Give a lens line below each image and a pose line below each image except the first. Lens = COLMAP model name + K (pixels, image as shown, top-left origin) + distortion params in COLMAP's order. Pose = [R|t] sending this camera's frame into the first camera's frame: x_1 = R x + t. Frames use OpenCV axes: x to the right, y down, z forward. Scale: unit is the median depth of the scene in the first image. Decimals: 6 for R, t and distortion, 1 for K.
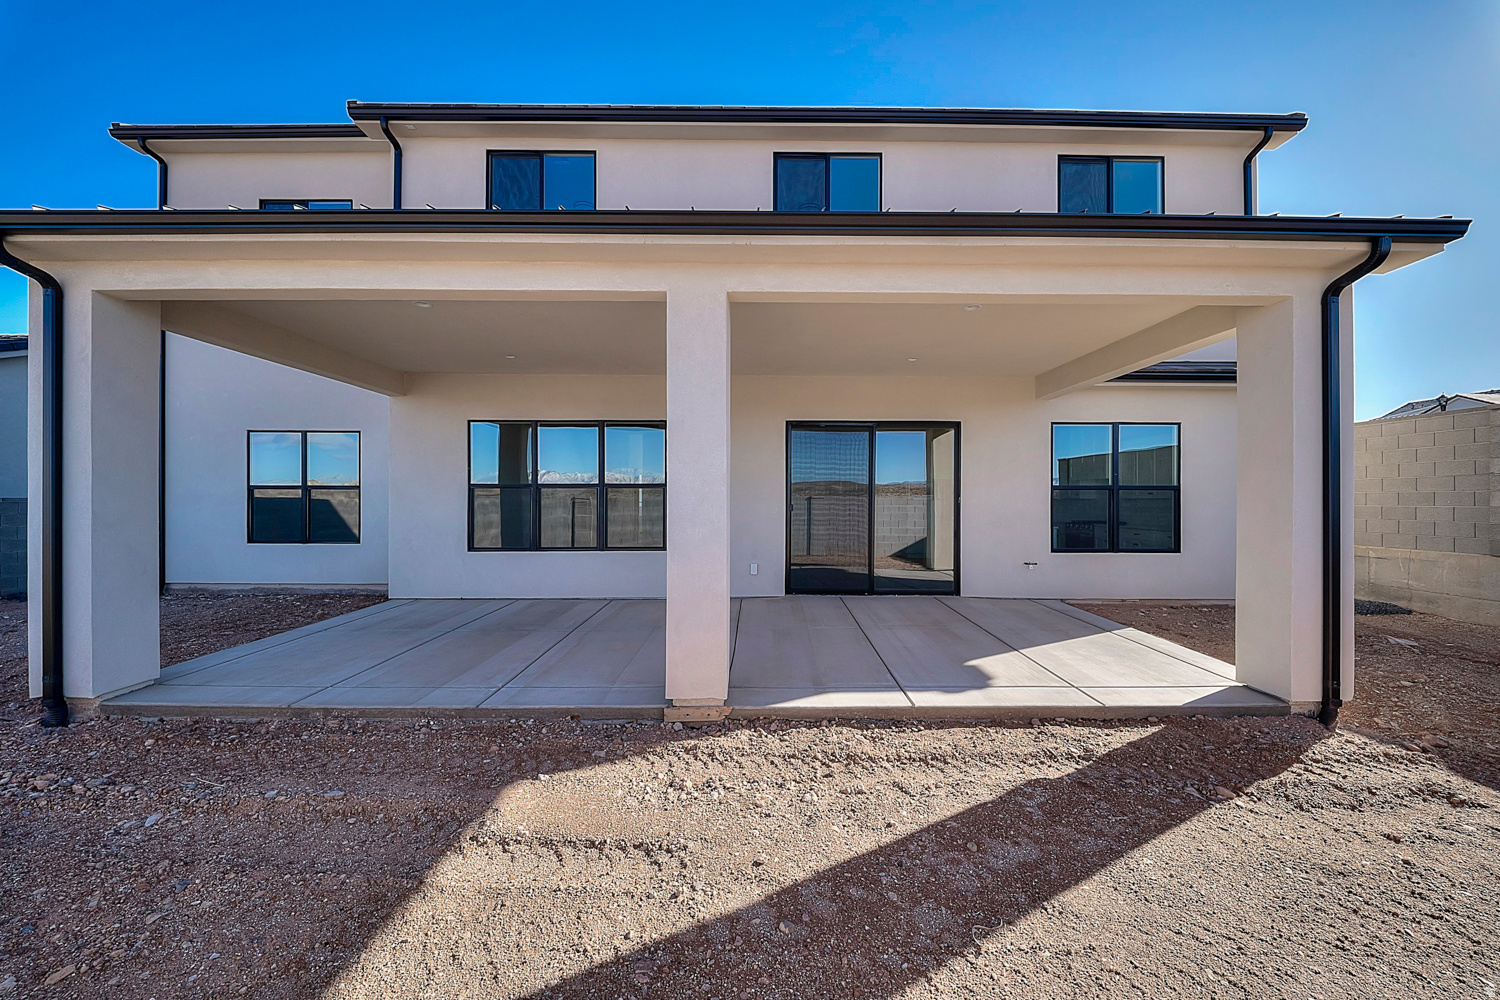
lens RADIAL K [[523.4, 0, 732.6], [0, 523.4, 500.5], [0, 0, 1]] dist [0.014726, -0.010123]
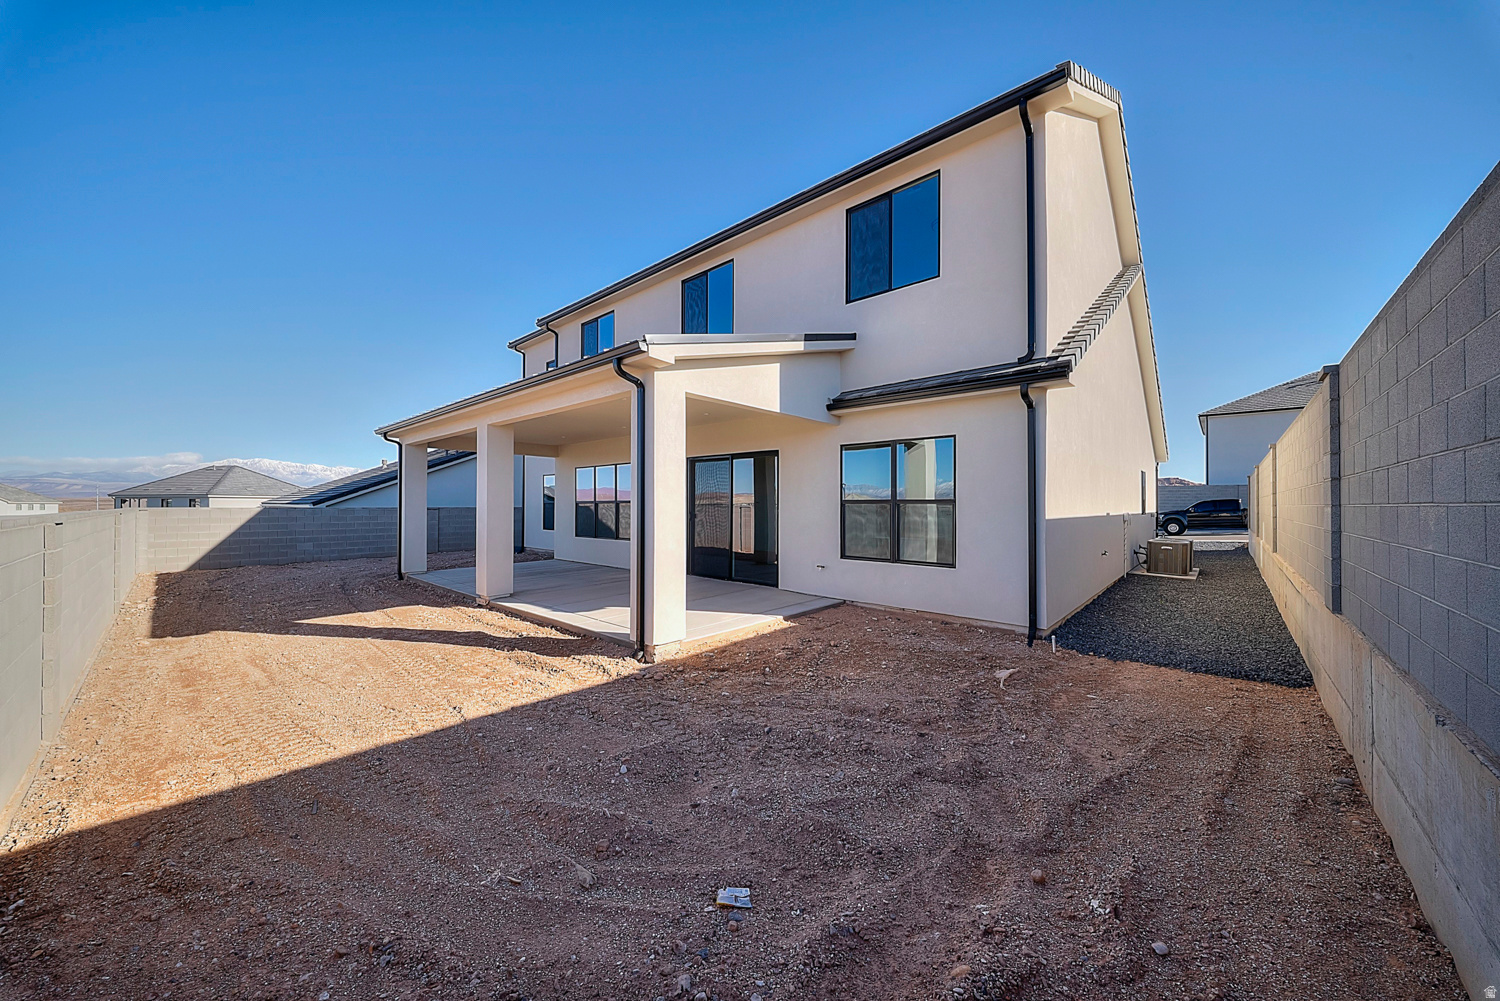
lens RADIAL K [[523.4, 0, 732.6], [0, 523.4, 501.0], [0, 0, 1]] dist [0.014726, -0.010123]
pose [[0.733554, -0.009957, -0.679559, 1.020493], [-0.008168, 0.999691, -0.023464, 0.001749], [0.679583, 0.022763, 0.733246, 0.010408]]
